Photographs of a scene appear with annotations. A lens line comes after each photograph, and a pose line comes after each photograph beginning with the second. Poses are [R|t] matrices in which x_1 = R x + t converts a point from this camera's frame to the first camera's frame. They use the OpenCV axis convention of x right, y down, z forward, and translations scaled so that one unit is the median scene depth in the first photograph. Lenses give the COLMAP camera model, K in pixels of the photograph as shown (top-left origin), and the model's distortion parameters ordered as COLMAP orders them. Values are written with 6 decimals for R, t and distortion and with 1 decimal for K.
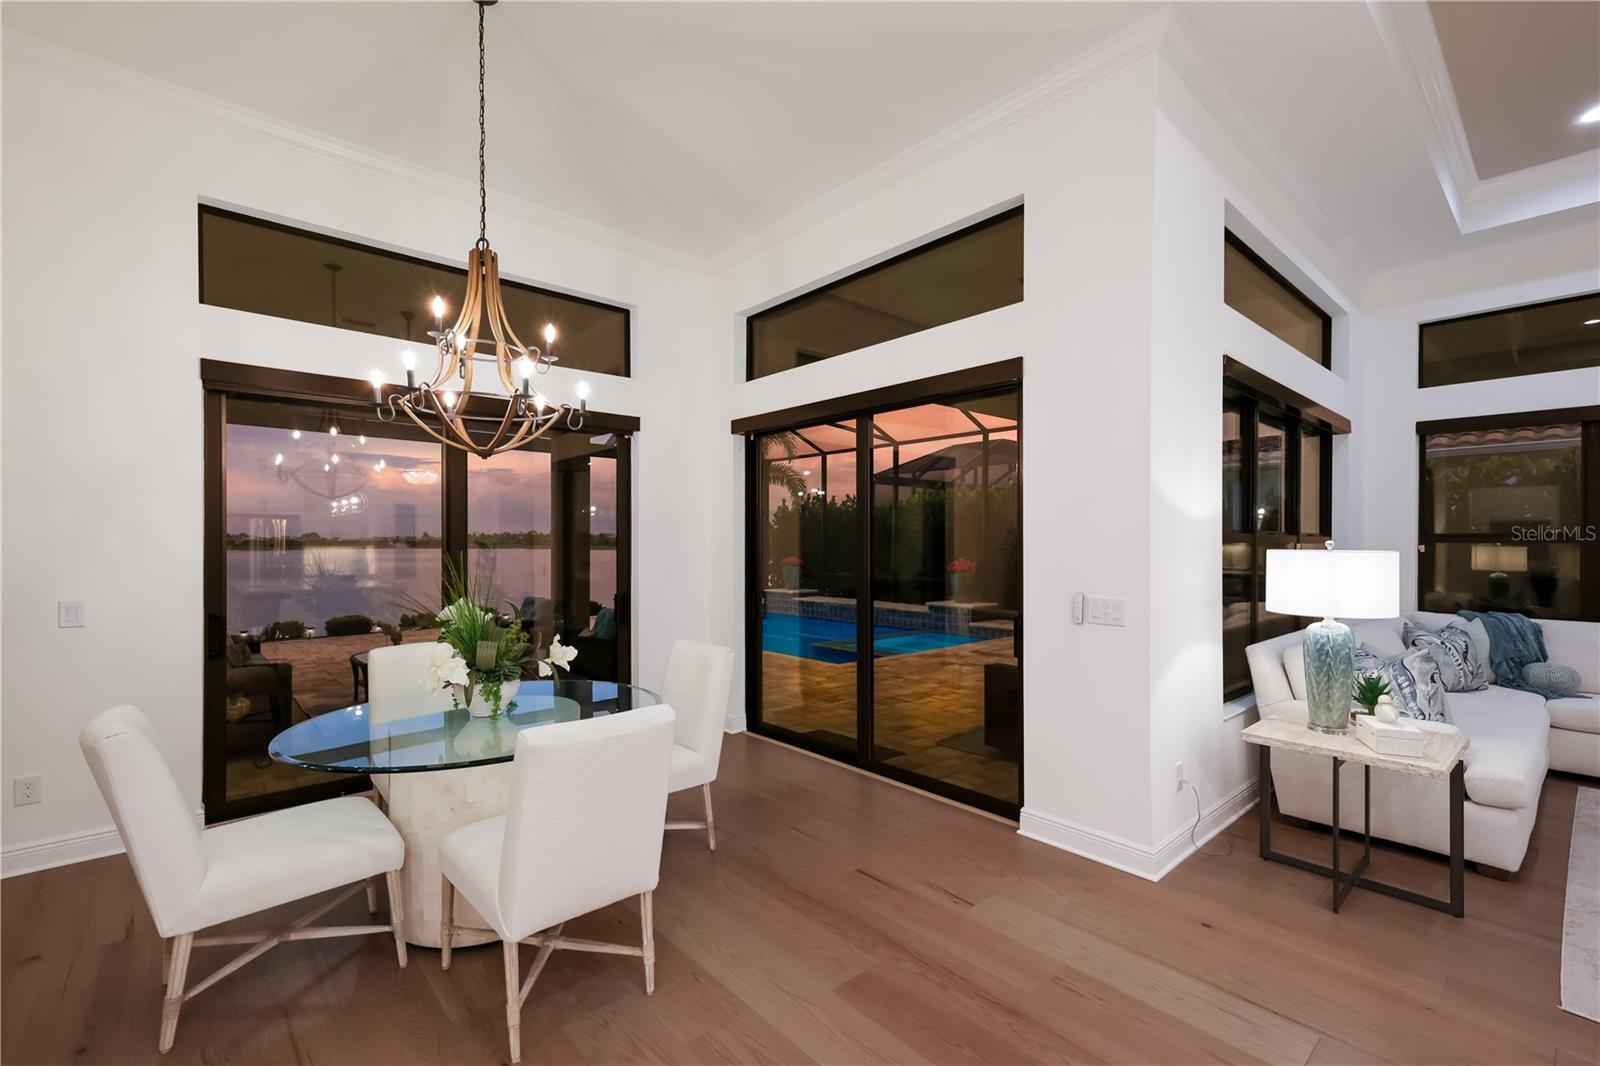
lens RADIAL K [[703.3, 0, 820.8], [0, 703.3, 540.5], [0, 0, 1]] dist [-0.001646, -0.000153]
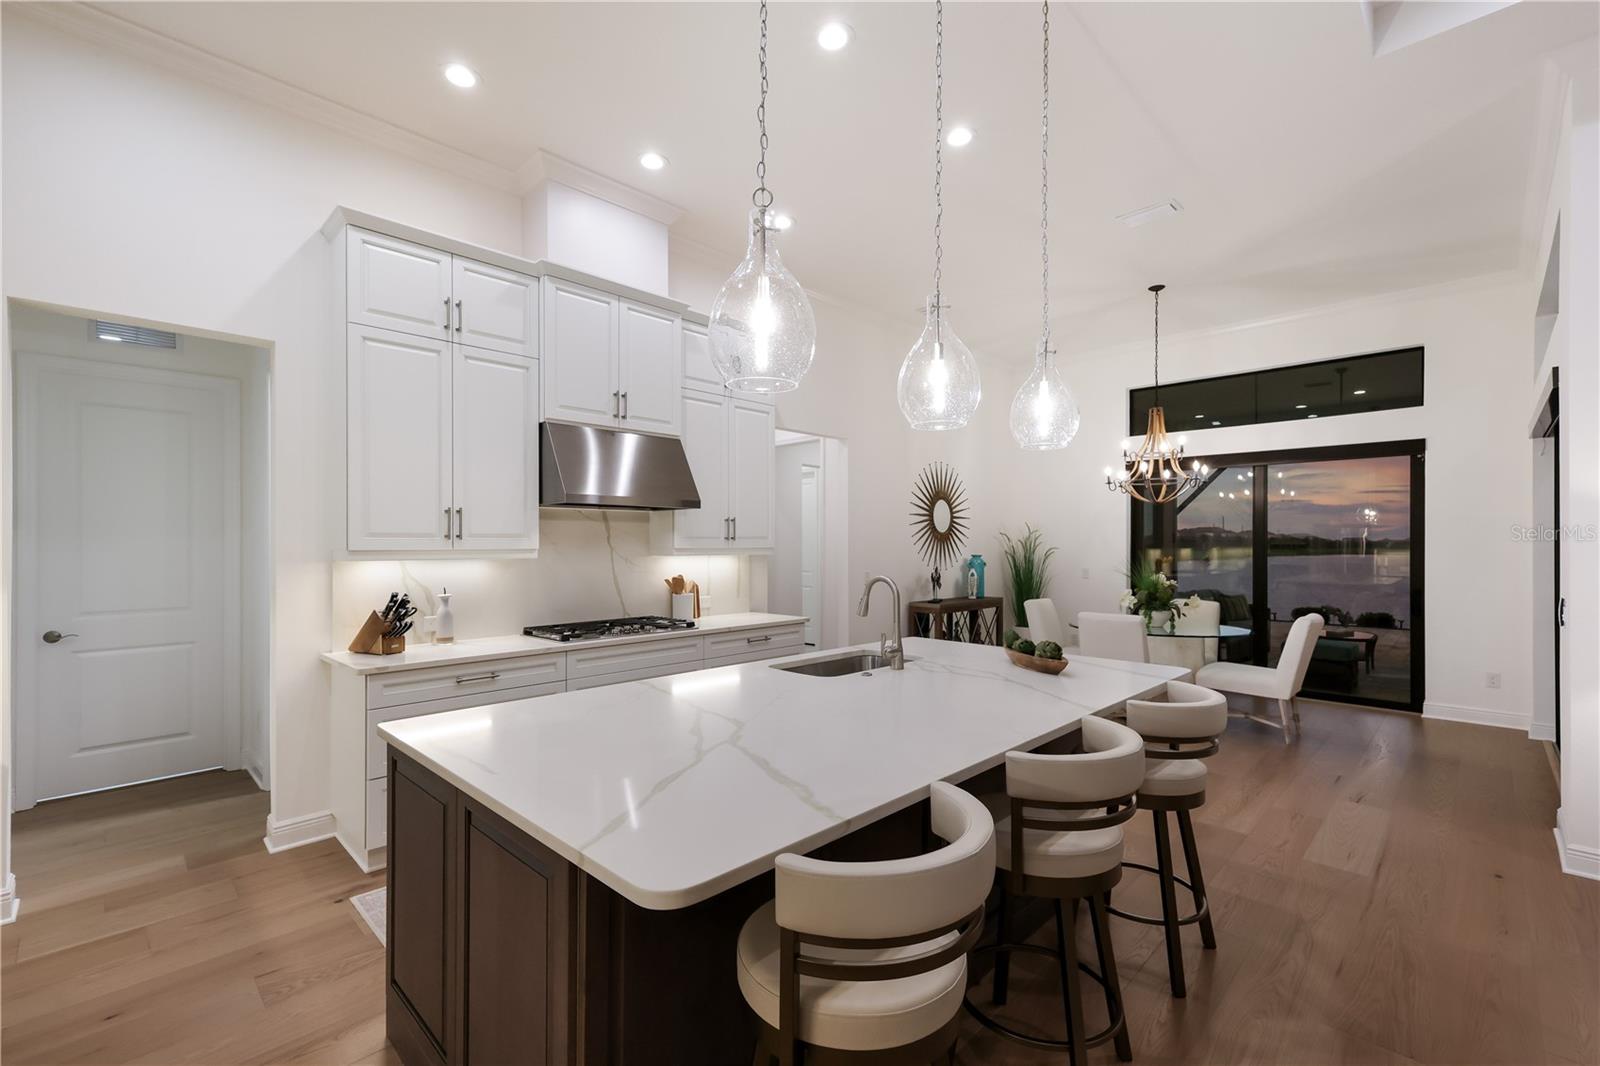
lens RADIAL K [[703.3, 0, 783.3], [0, 703.3, 537.9], [0, 0, 1]] dist [-0.001646, -0.000153]
pose [[0.049126, -0.003630, -0.998786, 0.844837], [0.000069, 0.999993, -0.003631, -0.006426], [0.998793, 0.000110, 0.049126, -0.118647]]
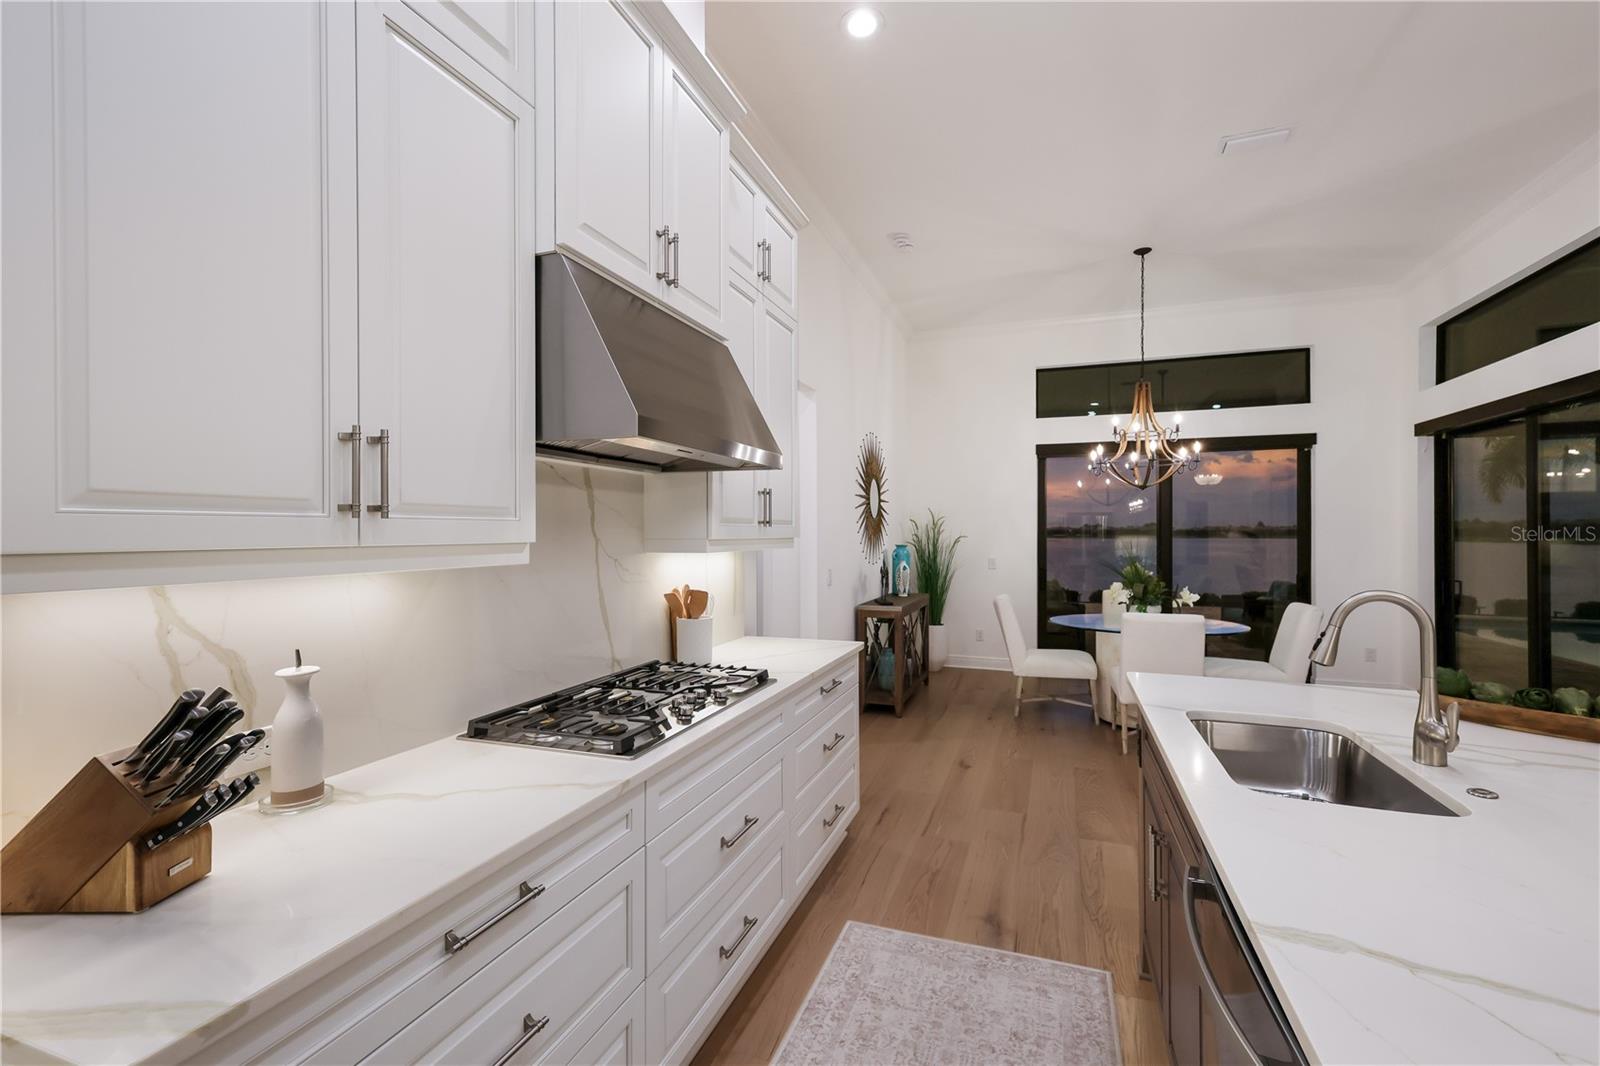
lens RADIAL K [[703.3, 0, 796.0], [0, 703.3, 527.0], [0, 0, 1]] dist [-0.001646, -0.000153]
pose [[0.457186, -0.002019, -0.889369, 0.425247], [-0.001773, 0.999993, -0.003182, -0.003880], [0.889369, 0.003032, 0.457180, -0.386817]]
